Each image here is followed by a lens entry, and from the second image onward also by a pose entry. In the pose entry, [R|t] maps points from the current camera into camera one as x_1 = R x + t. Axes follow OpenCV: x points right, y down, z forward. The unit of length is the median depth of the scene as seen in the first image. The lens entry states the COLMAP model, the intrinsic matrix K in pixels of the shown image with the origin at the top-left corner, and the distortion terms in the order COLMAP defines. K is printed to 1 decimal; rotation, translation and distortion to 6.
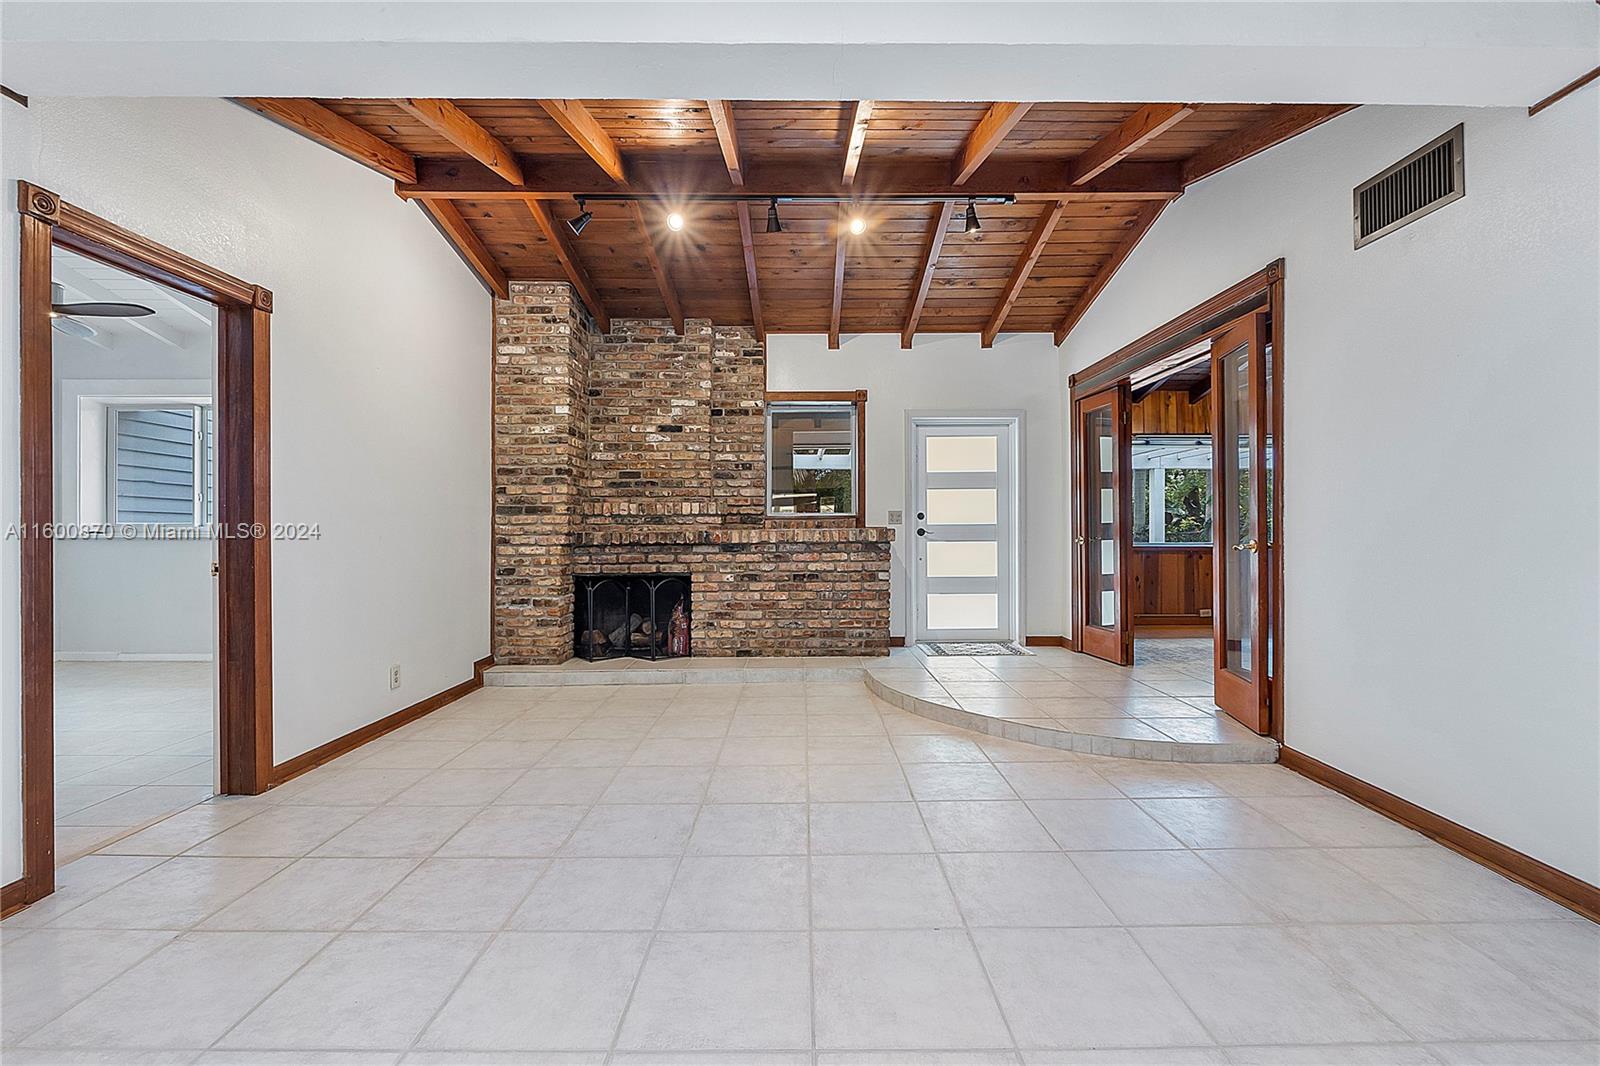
lens RADIAL K [[674.0, 0, 801.1], [0, 674.0, 528.5], [0, 0, 1]] dist [-0.004958, -0.001913]
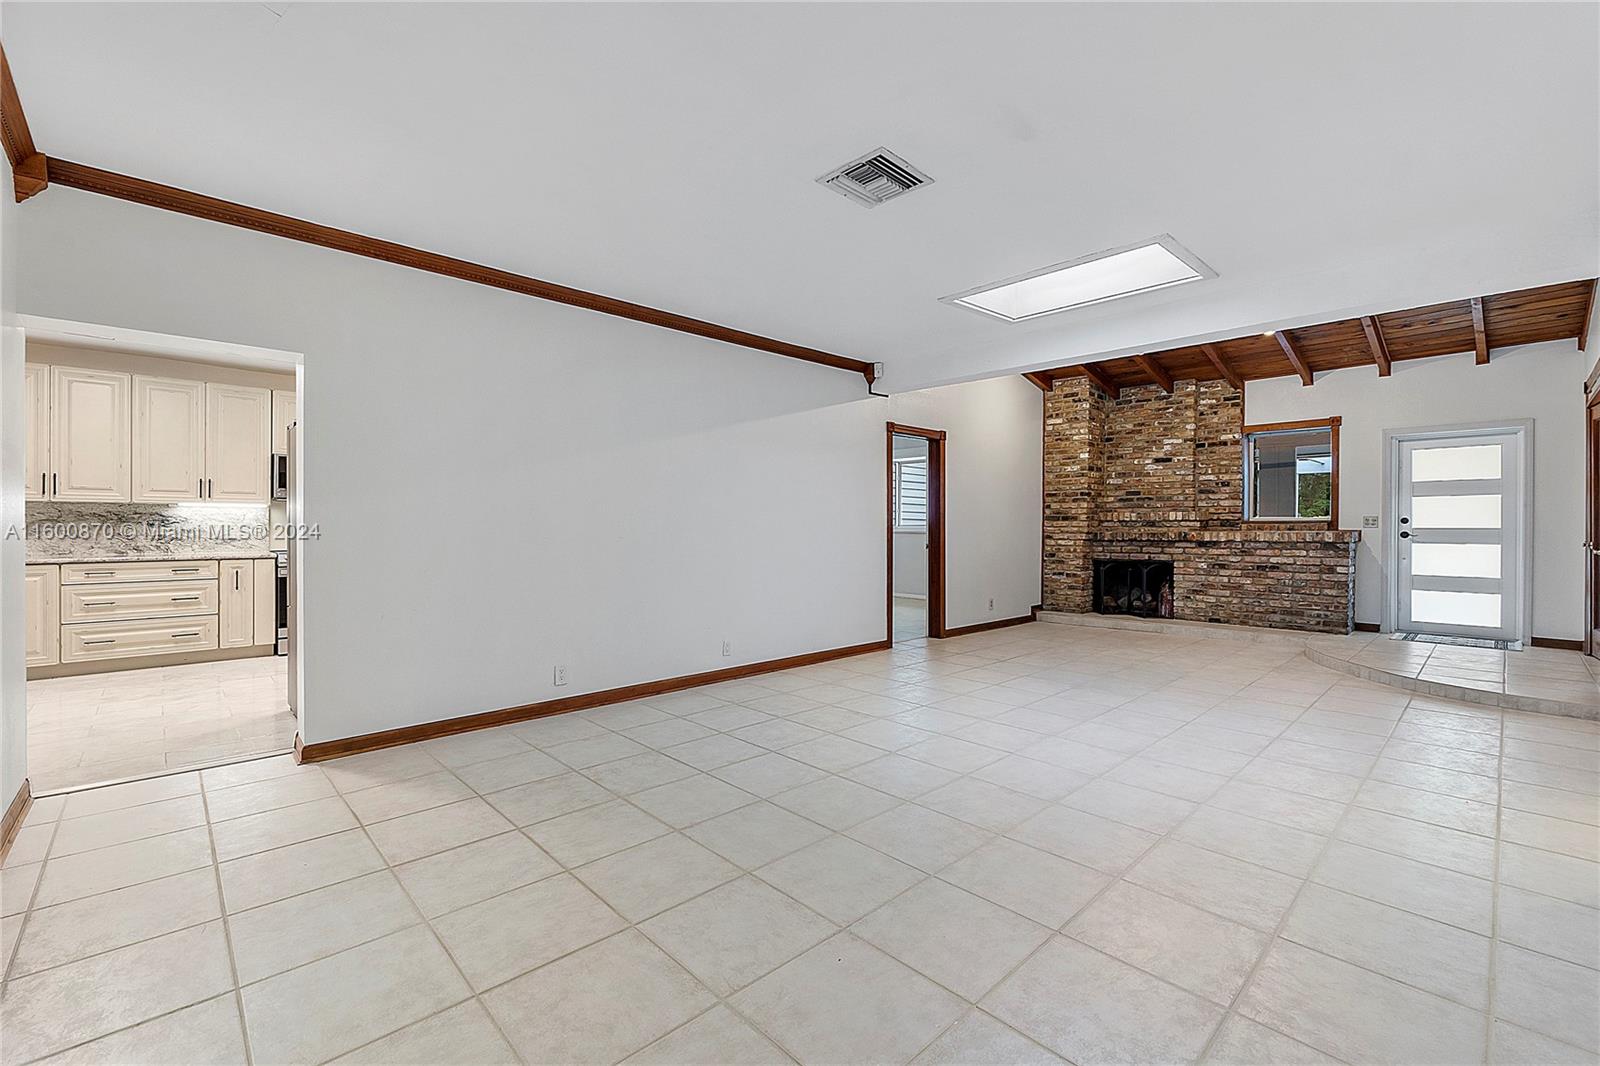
lens RADIAL K [[674.0, 0, 799.1], [0, 674.0, 529.8], [0, 0, 1]] dist [-0.004958, -0.001913]
pose [[0.684980, 0.009452, -0.728501, 0.337102], [-0.001560, 0.999933, 0.011507, -0.016046], [0.728560, -0.006746, 0.684948, -0.573499]]
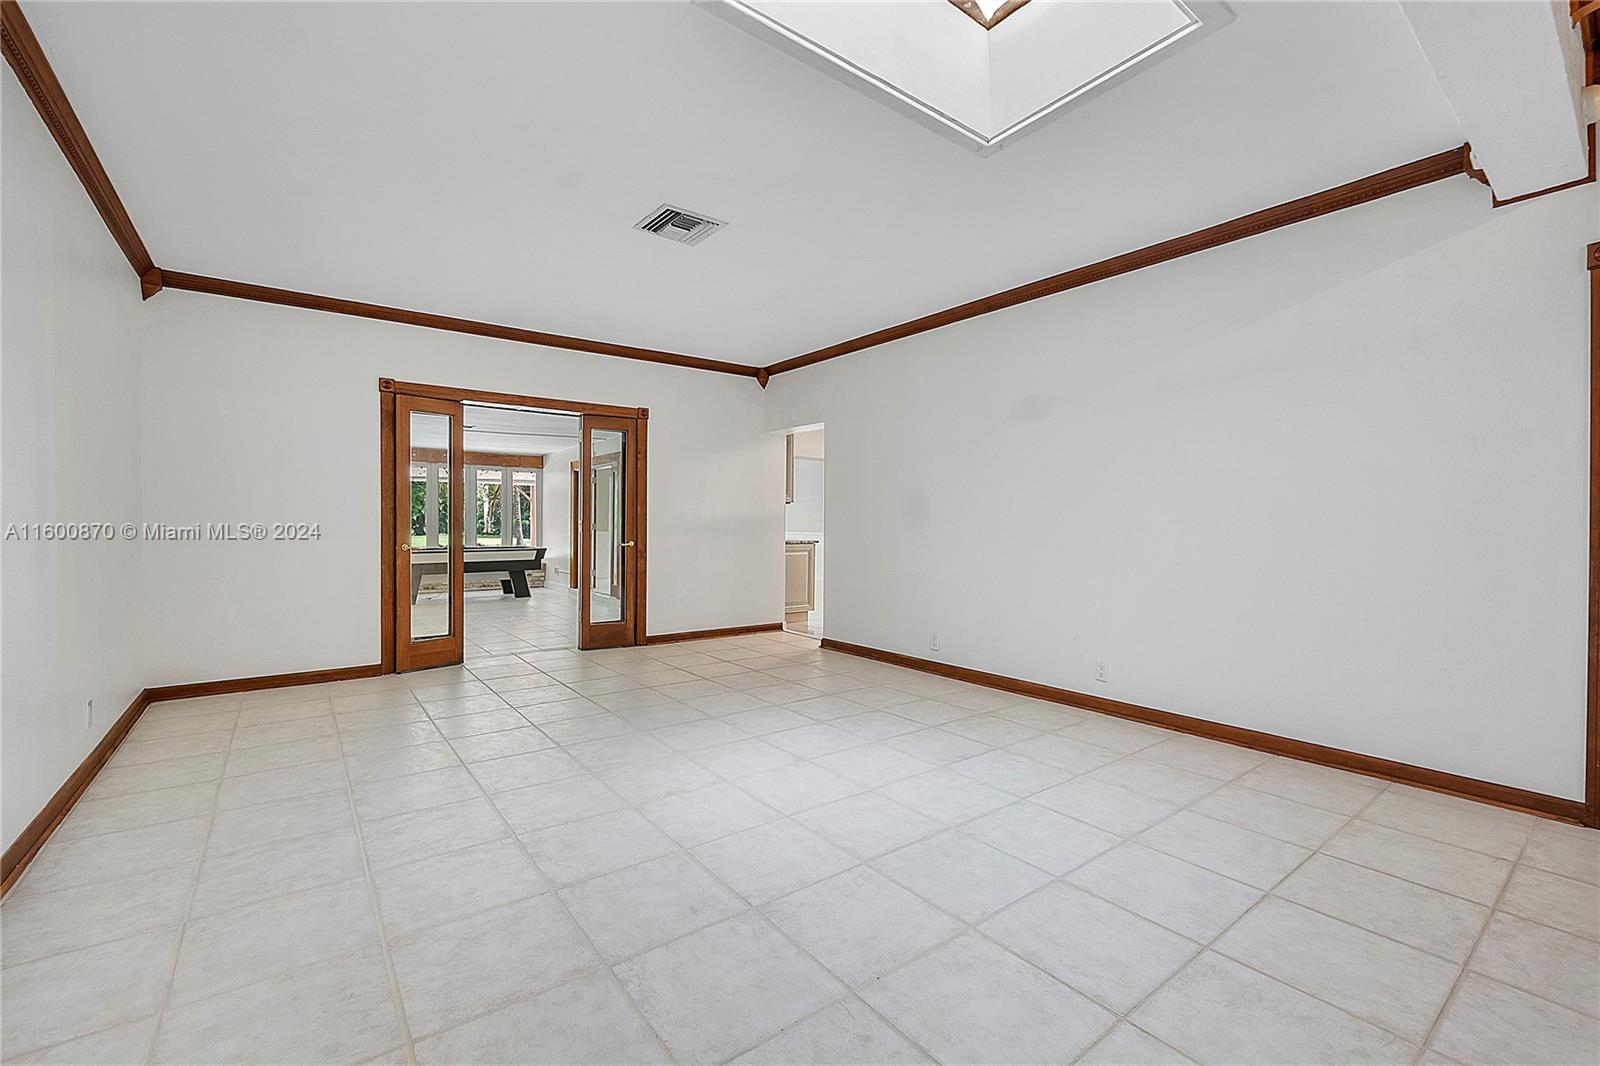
lens RADIAL K [[674.0, 0, 798.9], [0, 674.0, 532.8], [0, 0, 1]] dist [-0.004958, -0.001913]
pose [[-0.796301, 0.008871, -0.604836, 0.287616], [0.000640, 0.999904, 0.013823, -0.001123], [0.604900, 0.010620, -0.796230, 0.413272]]
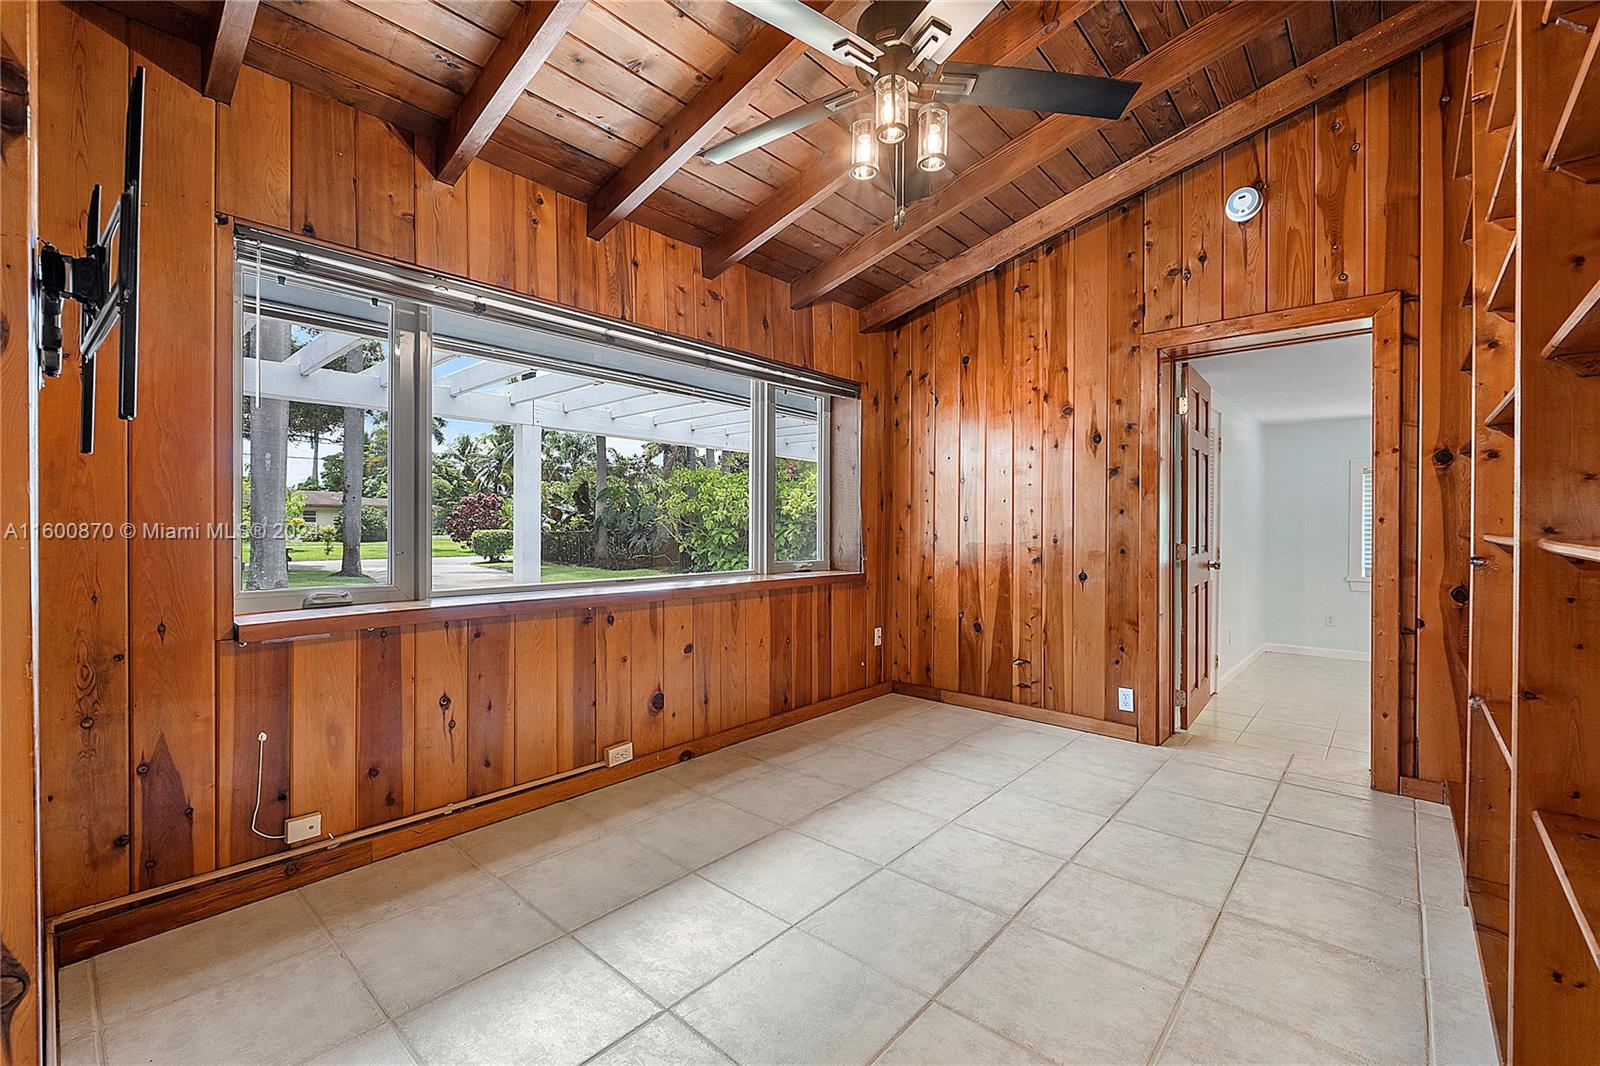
lens RADIAL K [[674.0, 0, 800.8], [0, 674.0, 528.2], [0, 0, 1]] dist [-0.004958, -0.001913]
pose [[0.665523, 0.000689, 0.746377, 0.482306], [-0.006226, 0.999970, 0.004629, -0.020180], [-0.746352, -0.007728, 0.665507, 0.846502]]
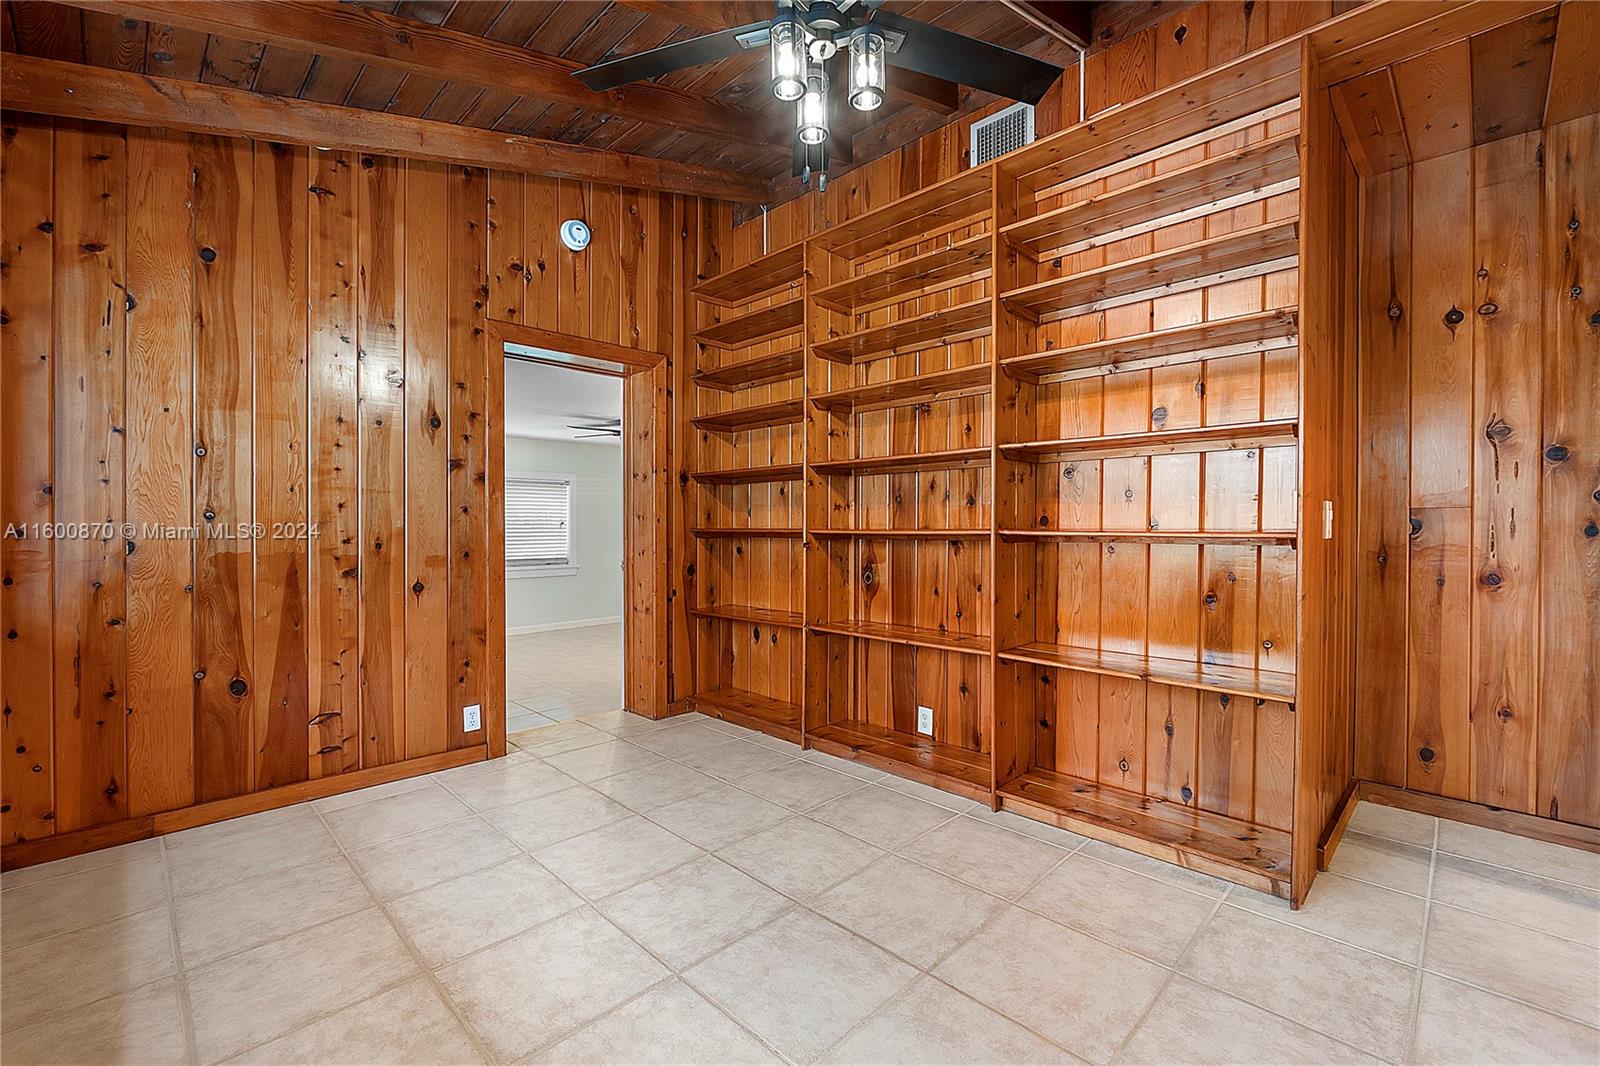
lens RADIAL K [[674.0, 0, 800.5], [0, 674.0, 530.4], [0, 0, 1]] dist [-0.004958, -0.001913]
pose [[-0.705431, -0.002957, 0.708773, 0.560473], [0.000732, 0.999988, 0.004901, -0.019978], [-0.708779, 0.003976, -0.705420, 1.256309]]
